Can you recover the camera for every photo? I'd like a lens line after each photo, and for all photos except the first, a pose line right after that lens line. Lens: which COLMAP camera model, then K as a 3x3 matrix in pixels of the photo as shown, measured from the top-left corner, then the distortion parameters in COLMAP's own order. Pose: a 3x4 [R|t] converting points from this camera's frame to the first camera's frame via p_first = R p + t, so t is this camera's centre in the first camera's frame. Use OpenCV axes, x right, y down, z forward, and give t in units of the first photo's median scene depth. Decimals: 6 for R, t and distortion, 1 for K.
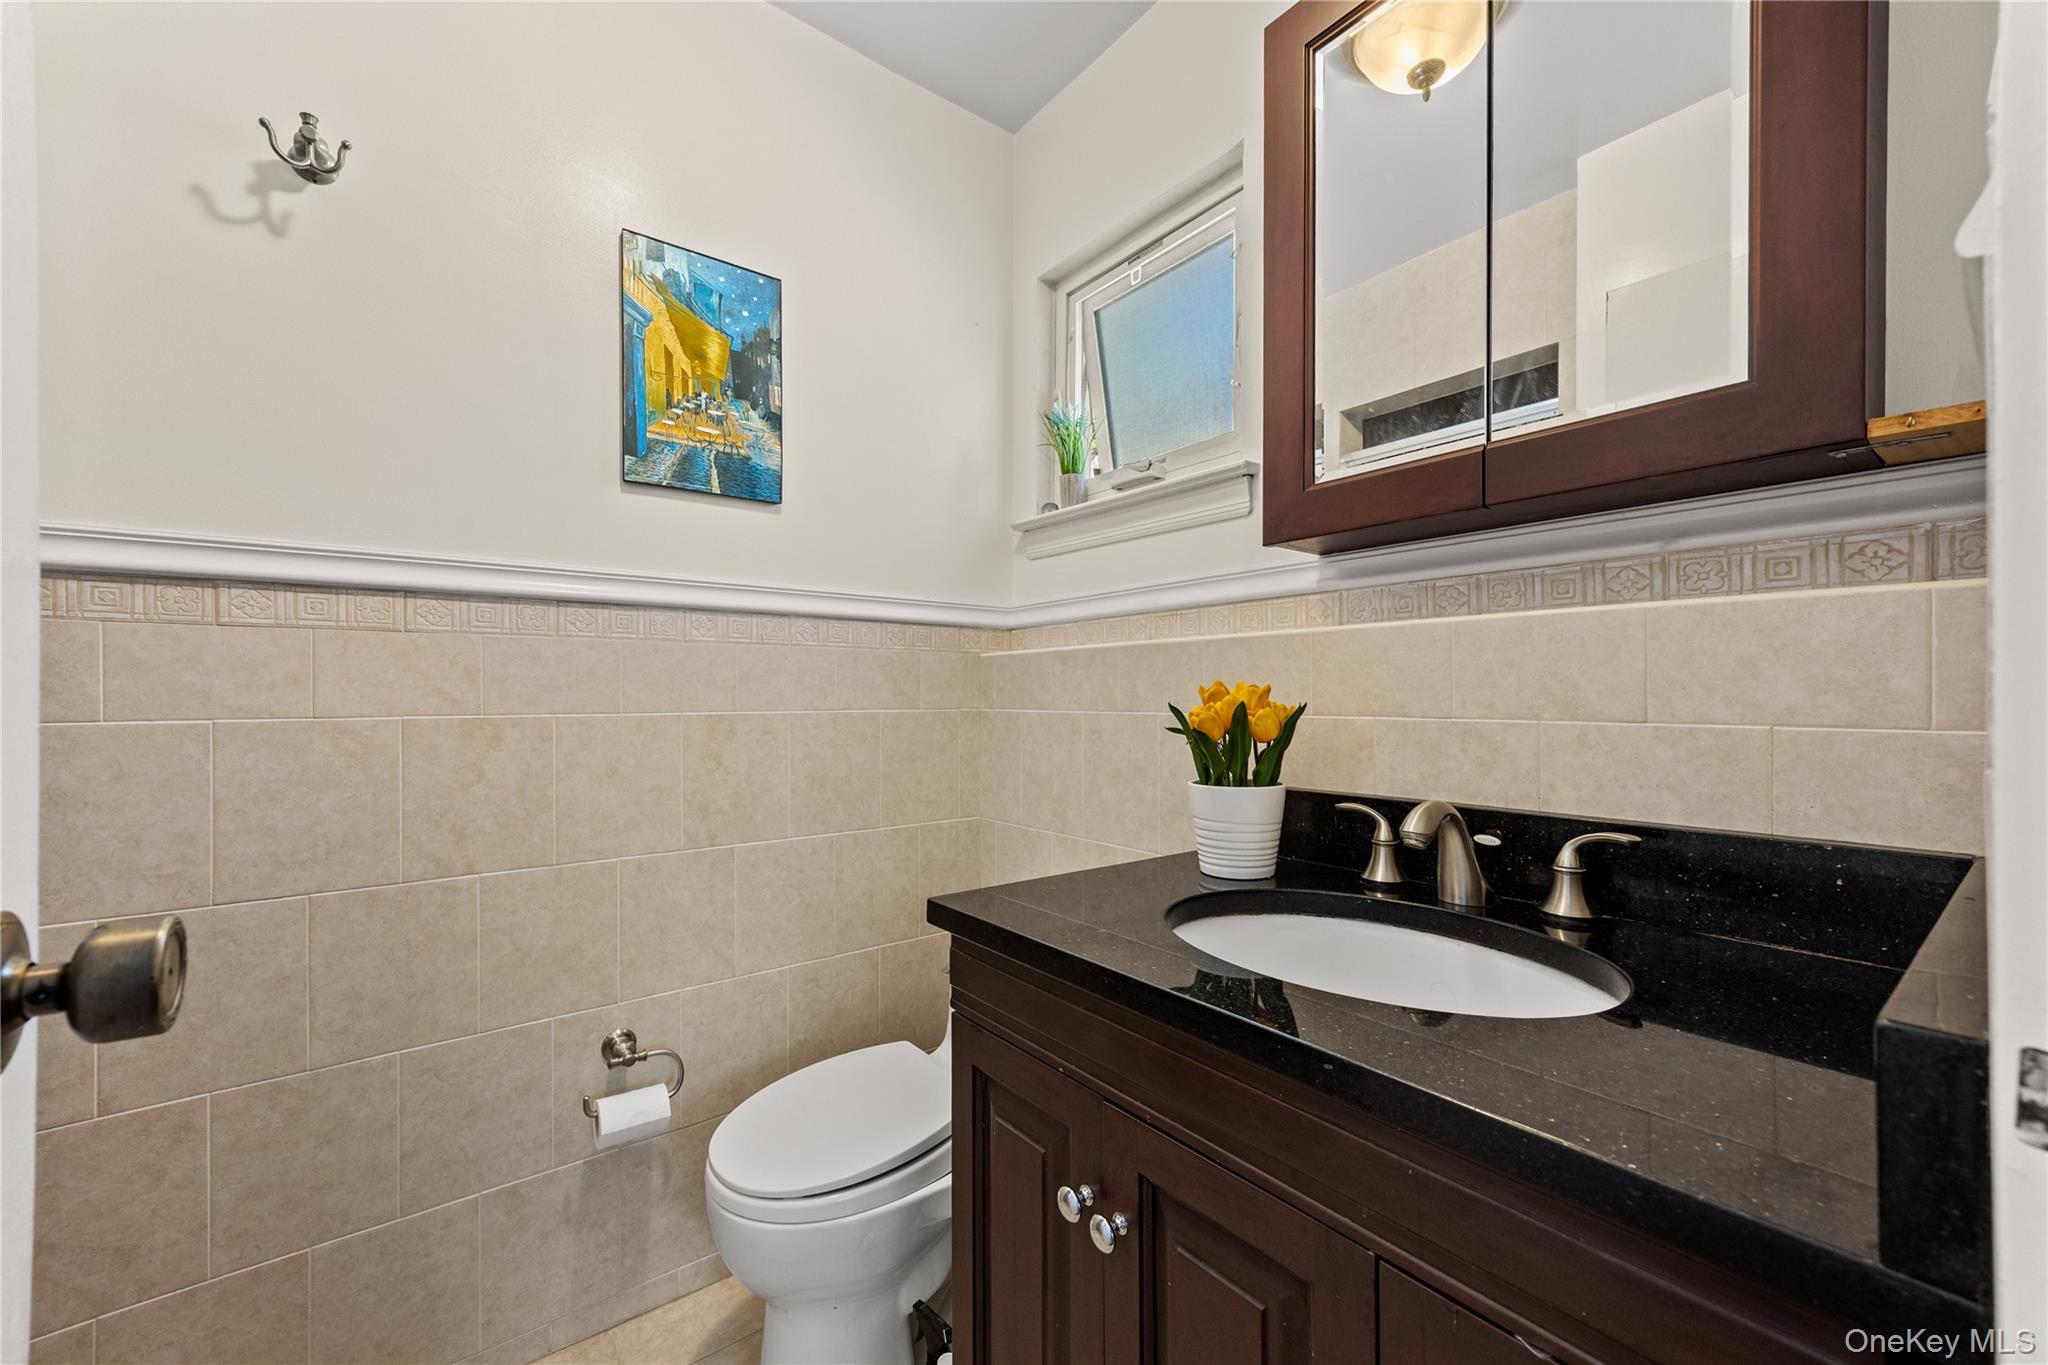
lens RADIAL K [[802.2, 0, 1020.9], [0, 802.2, 690.5], [0, 0, 1]] dist [0.000699, 0.000007]
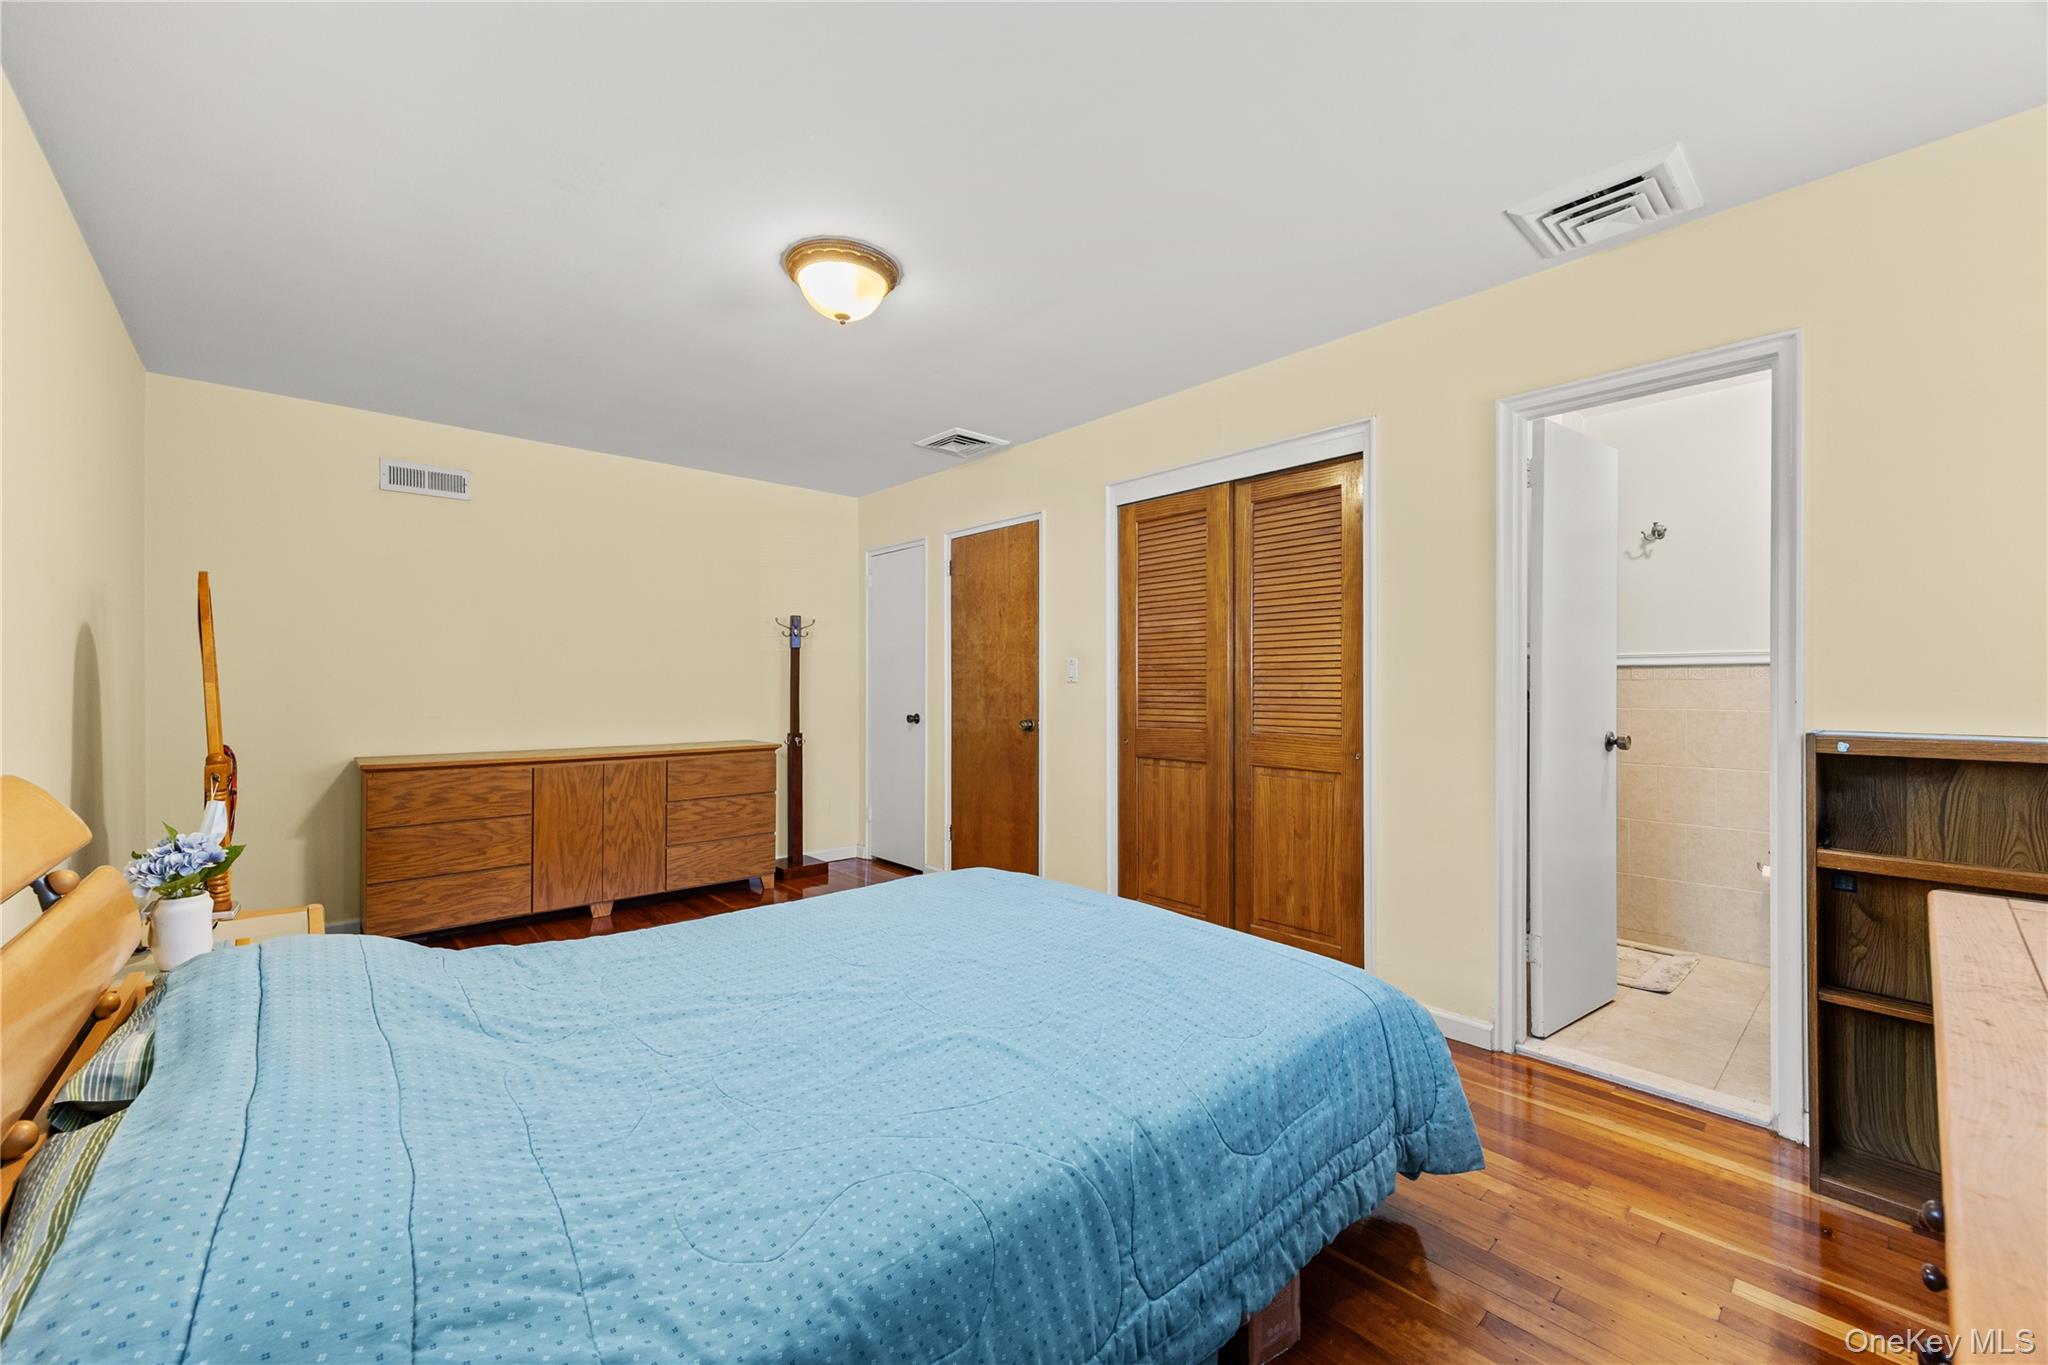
lens RADIAL K [[802.2, 0, 1022.5], [0, 802.2, 686.1], [0, 0, 1]] dist [0.000699, 0.000007]
pose [[0.076326, -0.002025, -0.997081, 2.067656], [-0.001085, 0.999997, -0.002114, -0.046106], [0.997082, 0.001243, 0.076324, -1.726821]]
